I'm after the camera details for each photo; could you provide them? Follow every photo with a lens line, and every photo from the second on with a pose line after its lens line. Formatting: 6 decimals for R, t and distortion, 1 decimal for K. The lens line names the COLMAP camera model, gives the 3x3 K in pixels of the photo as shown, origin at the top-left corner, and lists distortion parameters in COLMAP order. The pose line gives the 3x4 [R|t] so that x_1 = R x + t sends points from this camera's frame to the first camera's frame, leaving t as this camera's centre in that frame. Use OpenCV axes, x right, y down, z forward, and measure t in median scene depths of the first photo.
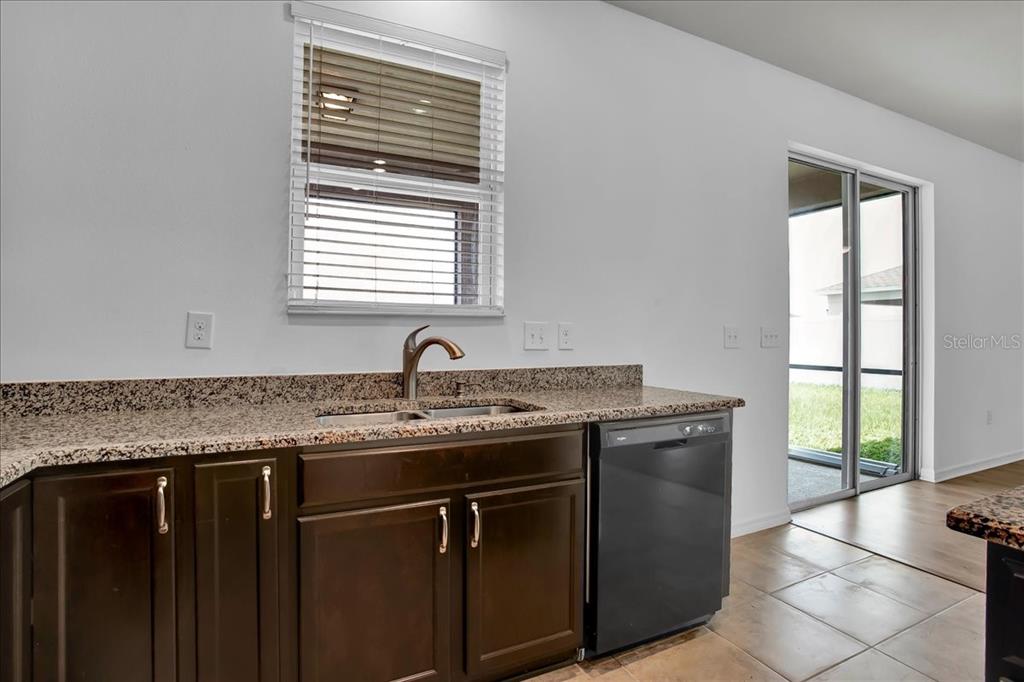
lens RADIAL K [[514.3, 0, 516.2], [0, 514.3, 333.7], [0, 0, 1]] dist [-0.081311, 0.032041]
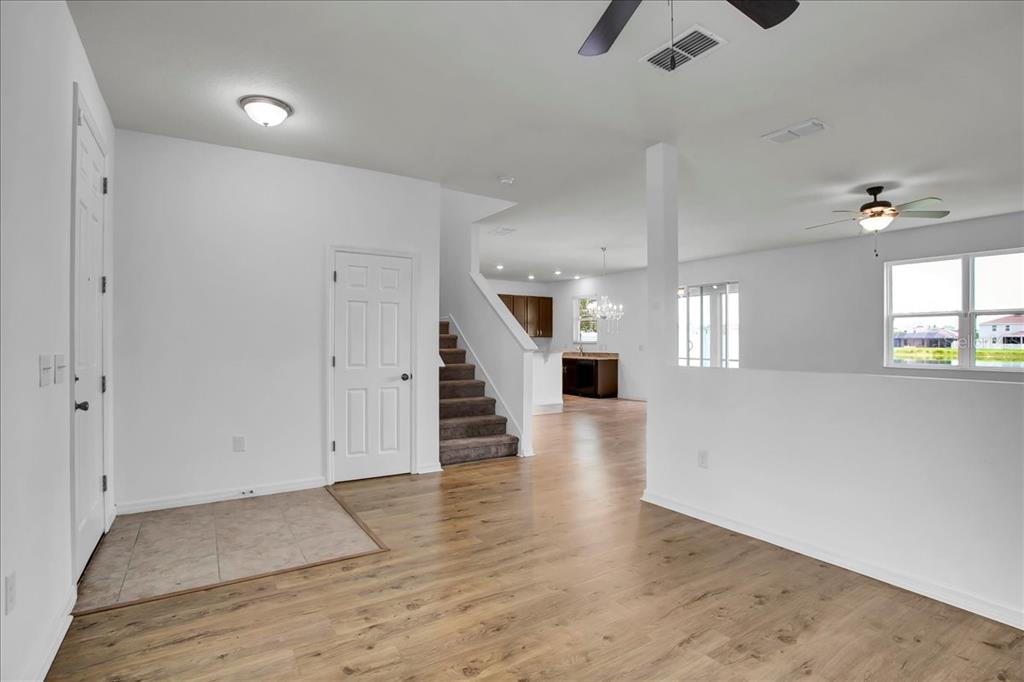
lens RADIAL K [[505.2, 0, 519.6], [0, 505.2, 340.3], [0, 0, 1]] dist [-0.070941, 0.029072]
pose [[0.119468, -0.006842, -0.992814, 6.083840], [0.002879, 0.999974, -0.006545, -0.032255], [0.992834, -0.002077, 0.119485, -0.544774]]
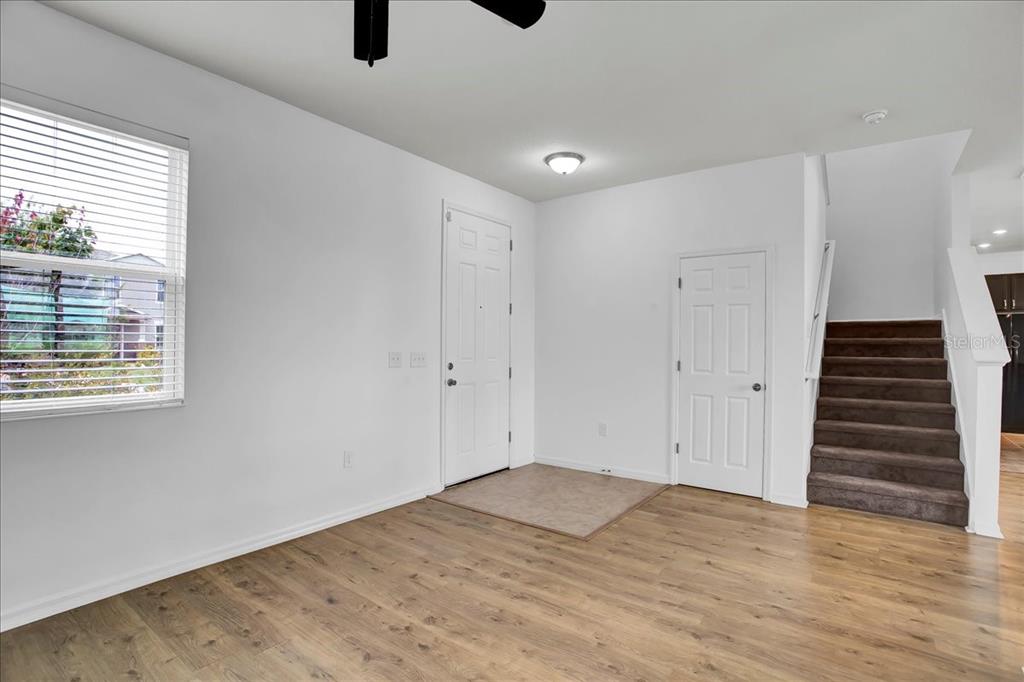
lens RADIAL K [[505.2, 0, 519.6], [0, 505.2, 340.3], [0, 0, 1]] dist [-0.070941, 0.029072]
pose [[-0.889275, -0.014762, -0.457134, 5.459702], [-0.009581, 0.999861, -0.013650, -0.032084], [0.457272, -0.007759, -0.889293, 0.615602]]
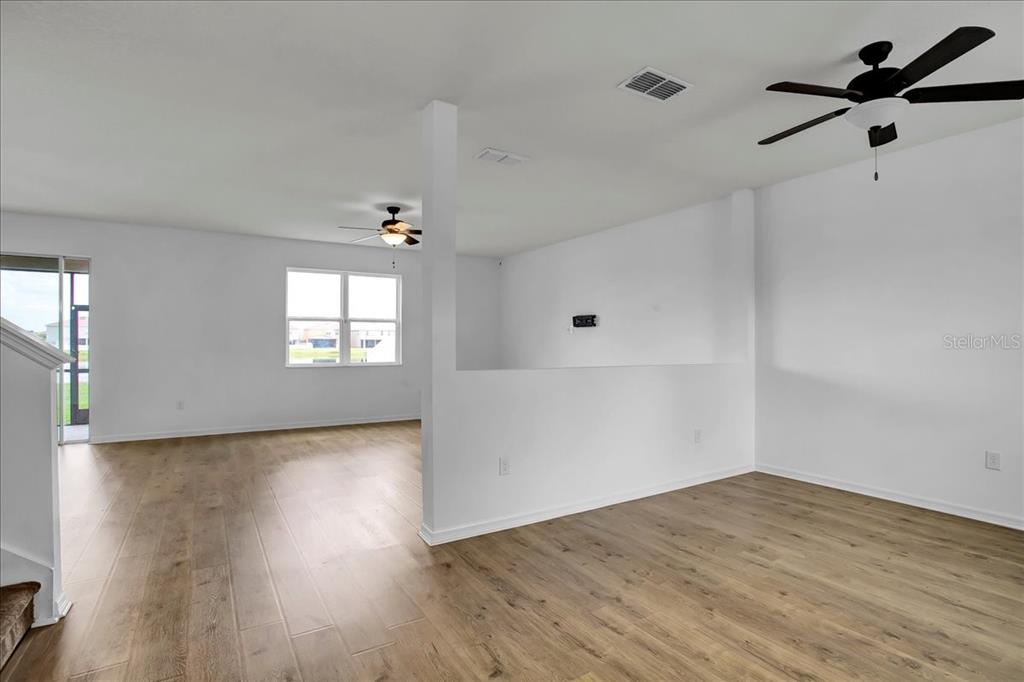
lens RADIAL K [[507.3, 0, 513.2], [0, 507.3, 342.5], [0, 0, 1]] dist [-0.066809, 0.026116]
pose [[0.995282, -0.005352, 0.096872, 4.202630], [0.005073, 0.999982, 0.003123, -0.046540], [-0.096887, -0.002617, 0.995292, -1.431815]]
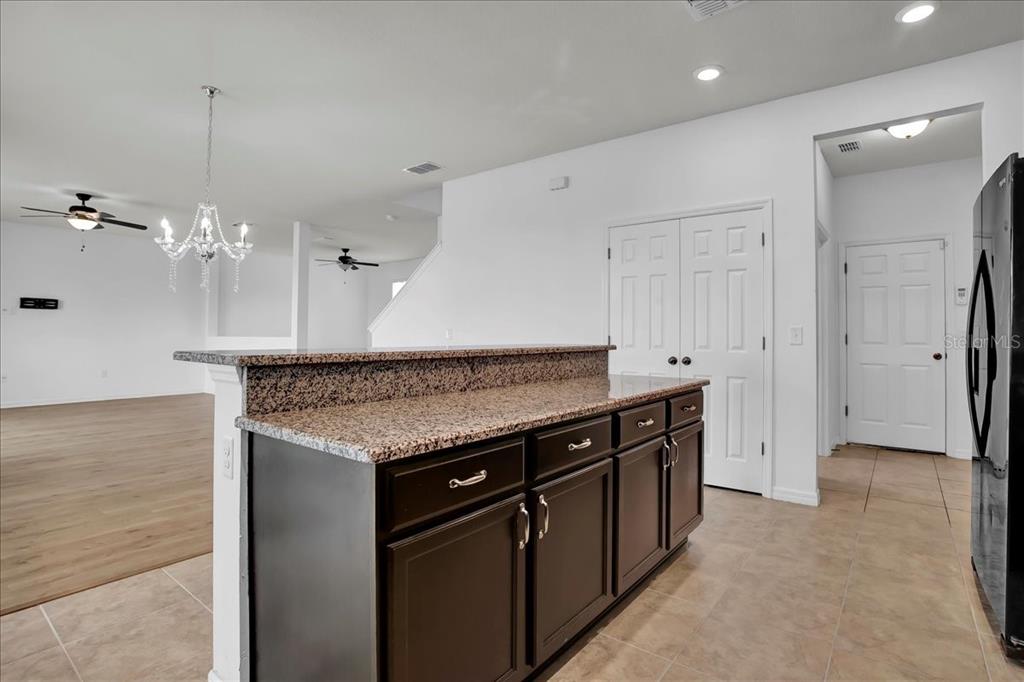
lens RADIAL K [[514.3, 0, 516.2], [0, 514.3, 333.7], [0, 0, 1]] dist [-0.081311, 0.032041]
pose [[-0.440217, -0.005383, 0.897875, -0.216615], [-0.011875, 0.999929, 0.000172, 0.008219], [-0.897813, -0.010587, -0.440250, 0.478292]]
